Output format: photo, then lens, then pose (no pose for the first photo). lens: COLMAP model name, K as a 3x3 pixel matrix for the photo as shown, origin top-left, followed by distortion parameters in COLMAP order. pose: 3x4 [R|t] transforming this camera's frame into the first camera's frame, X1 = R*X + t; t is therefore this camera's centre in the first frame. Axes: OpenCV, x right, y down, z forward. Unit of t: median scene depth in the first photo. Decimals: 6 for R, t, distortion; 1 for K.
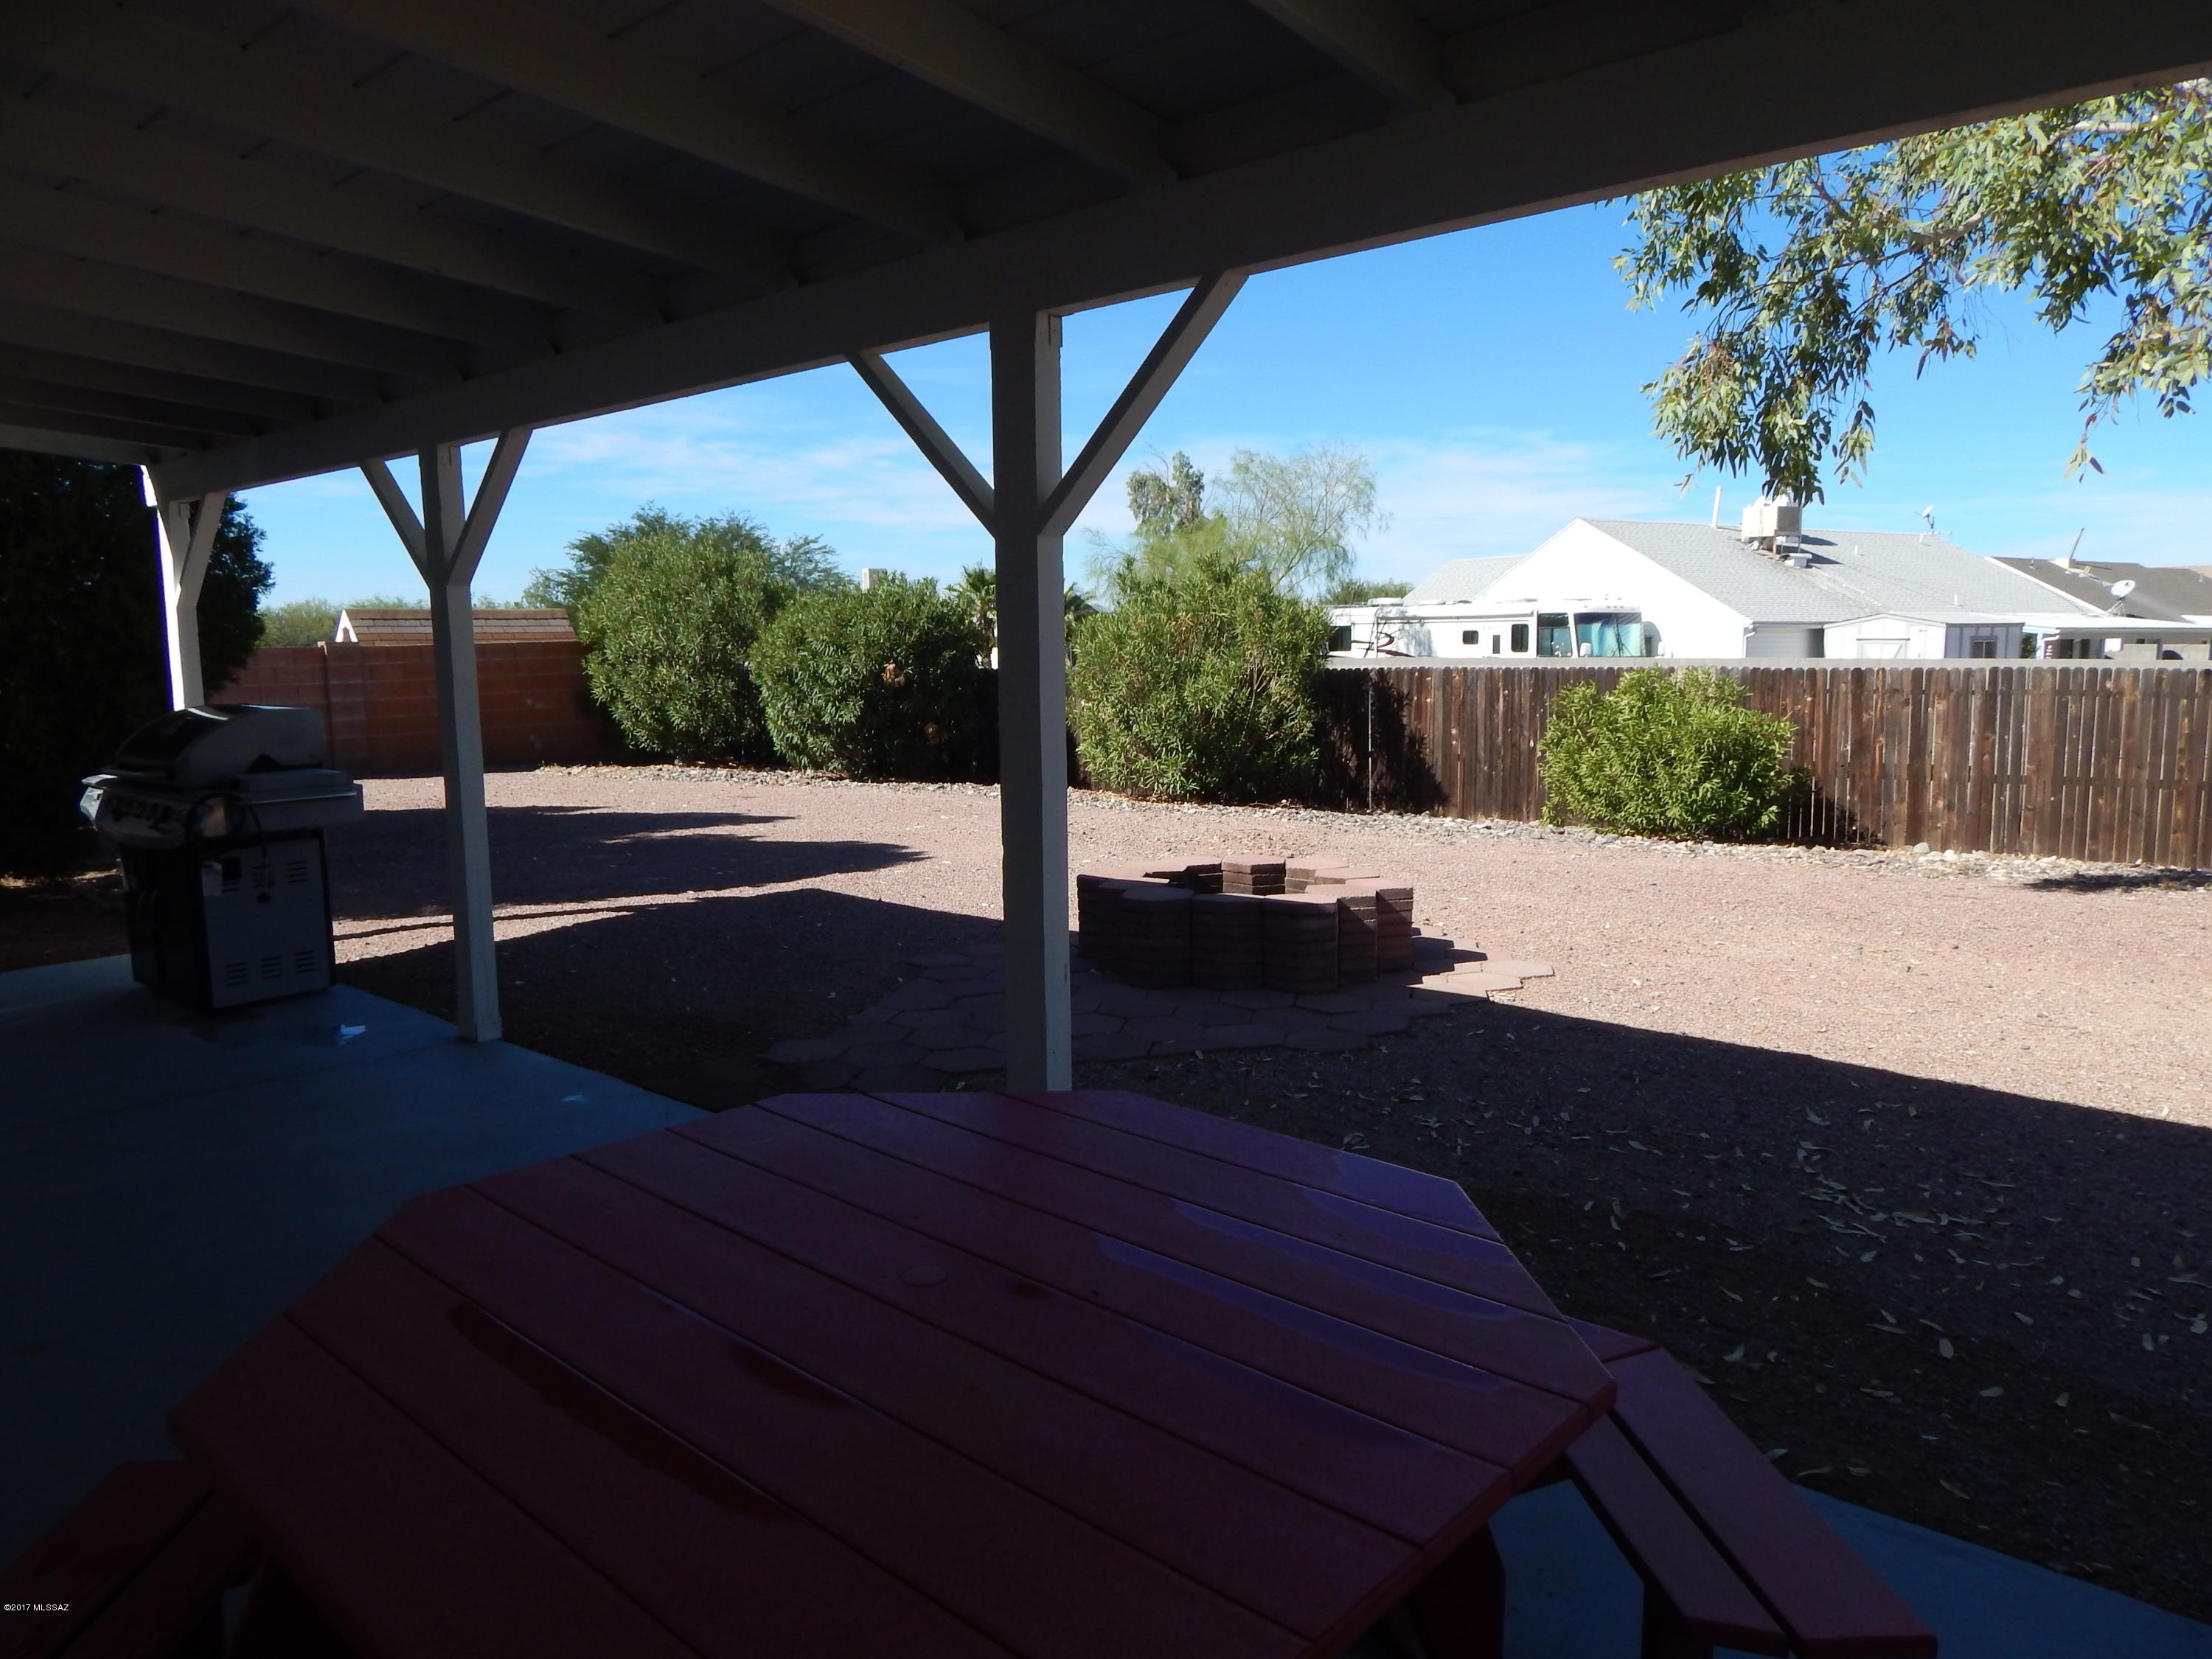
lens RADIAL K [[1472.3, 0, 1105.7], [0, 1472.3, 827.9], [0, 0, 1]] dist [0.012408, -0.010222]
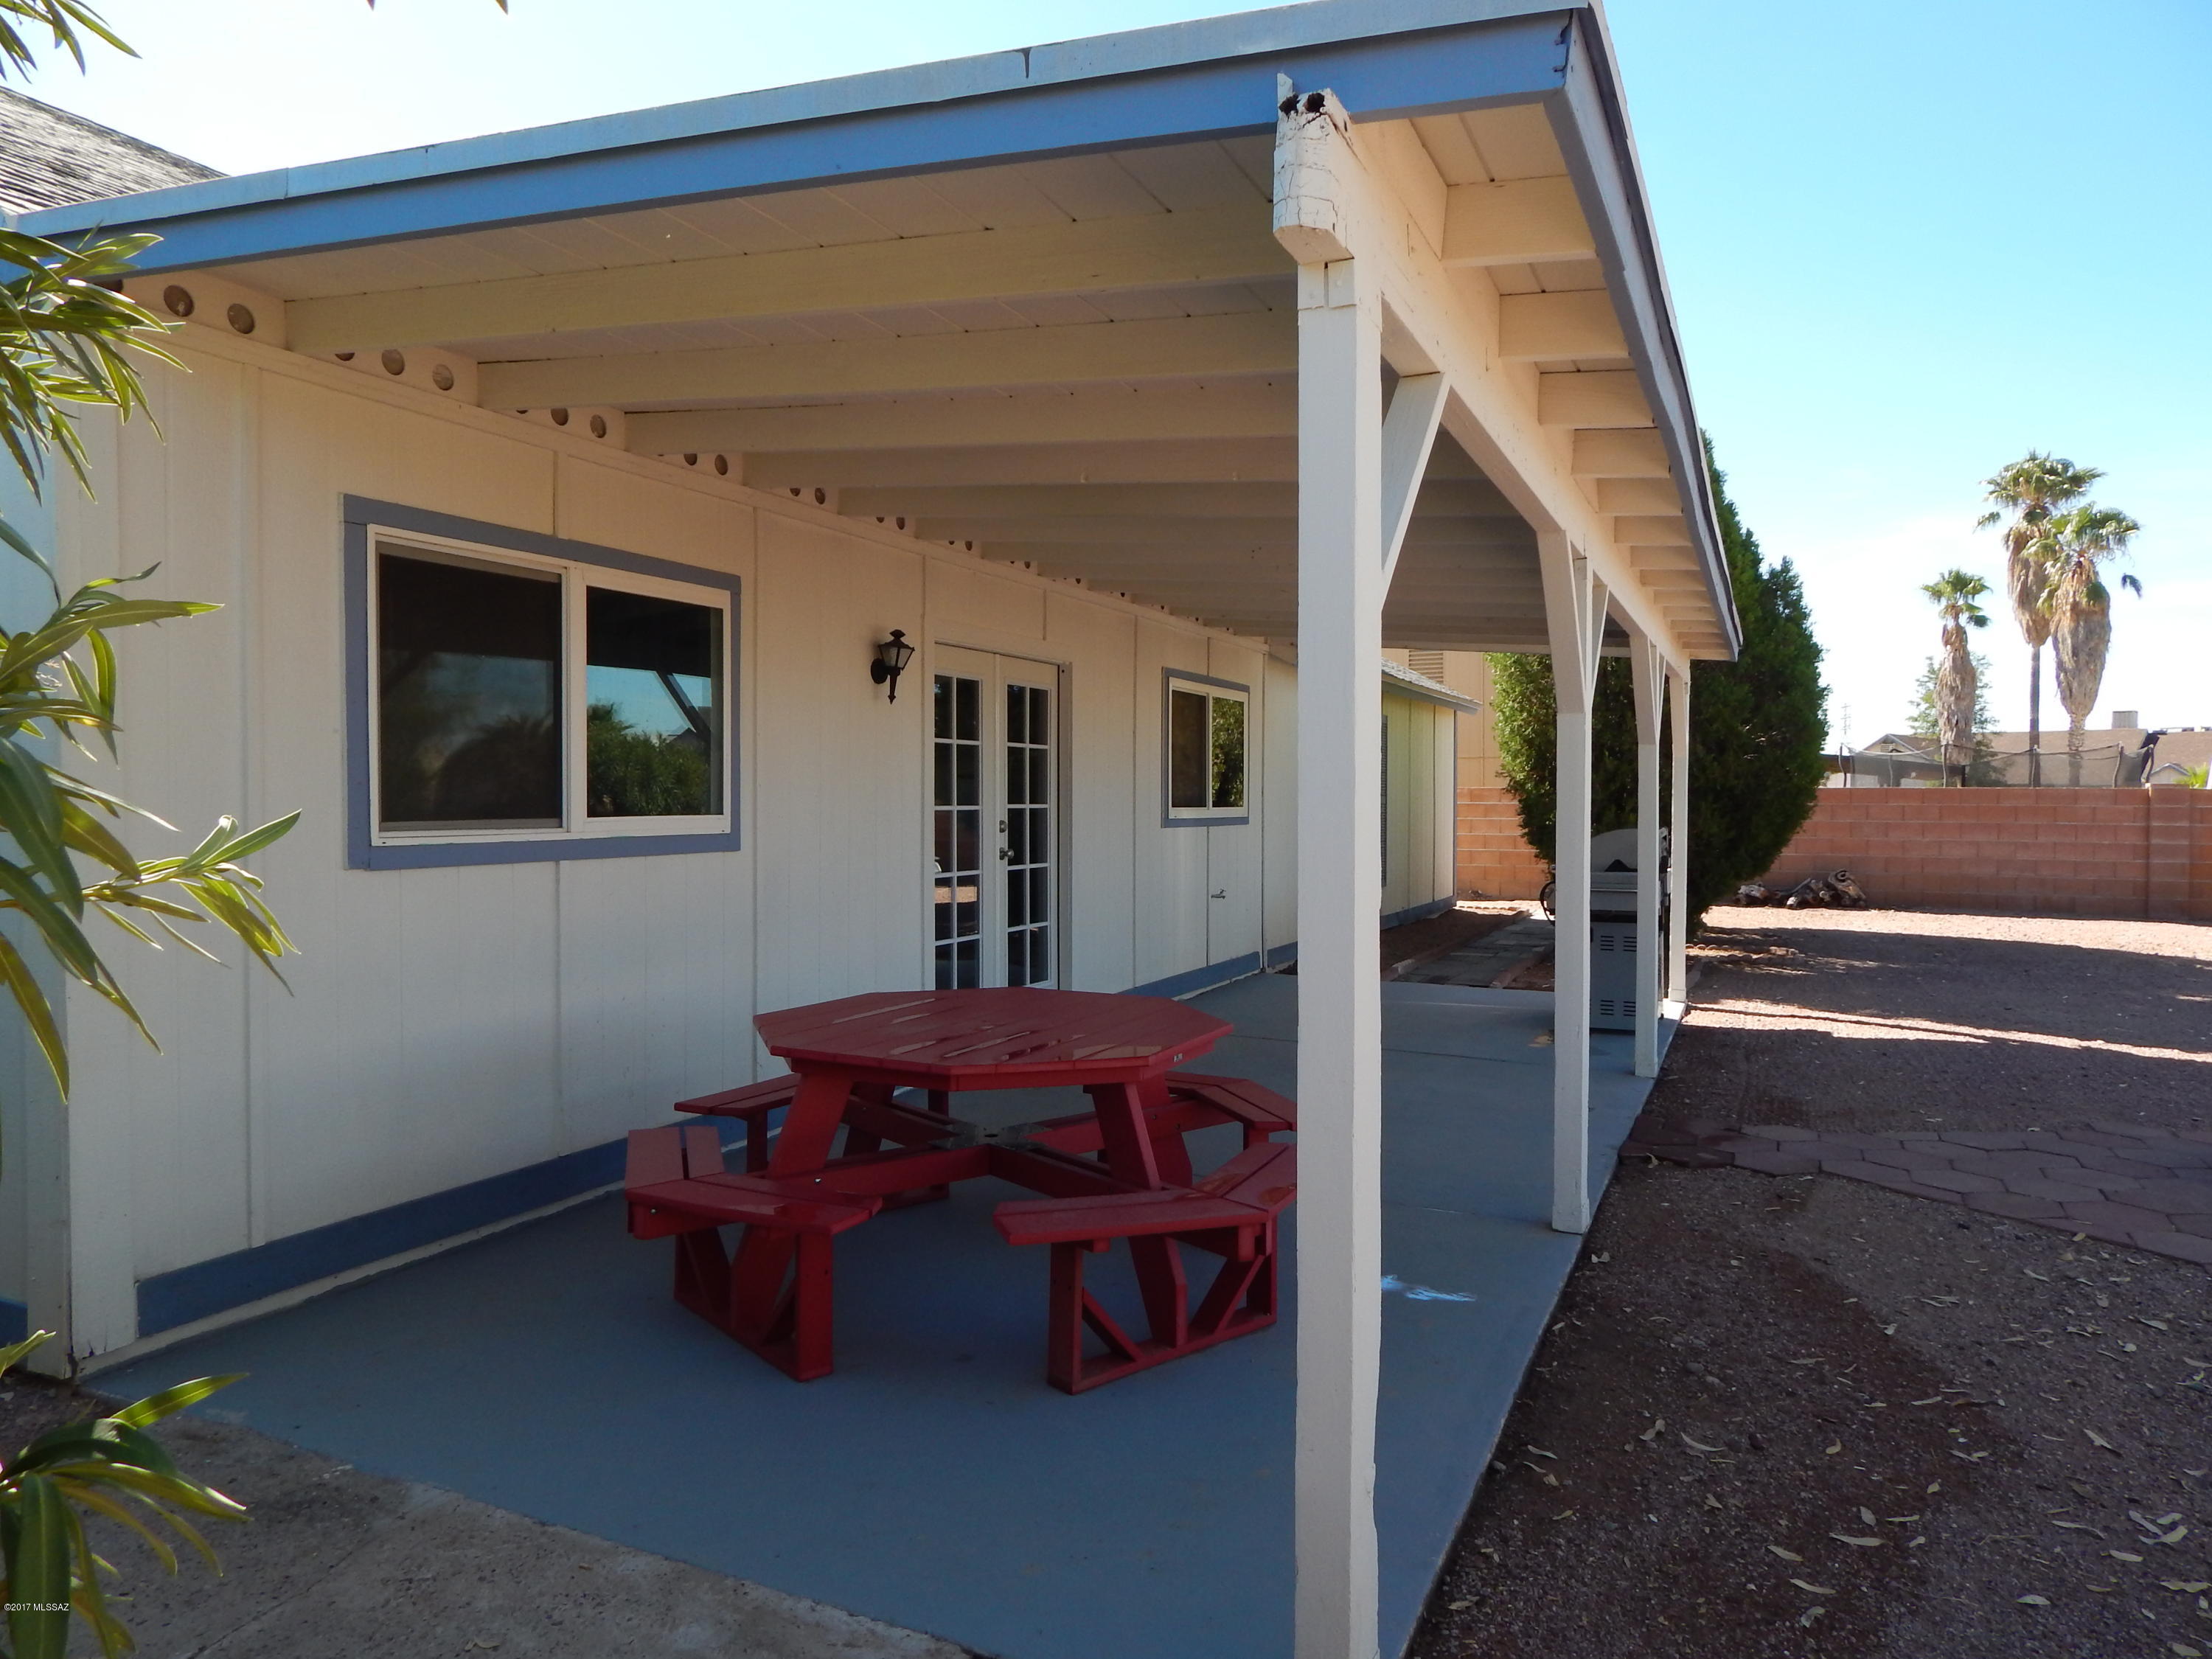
lens RADIAL K [[1472.3, 0, 1107.6], [0, 1472.3, 831.7], [0, 0, 1]] dist [0.012408, -0.010222]
pose [[0.297277, 0.041612, -0.953884, 0.216500], [-0.128605, 0.991691, 0.003182, -0.005941], [0.946090, 0.121729, 0.300159, 0.035105]]
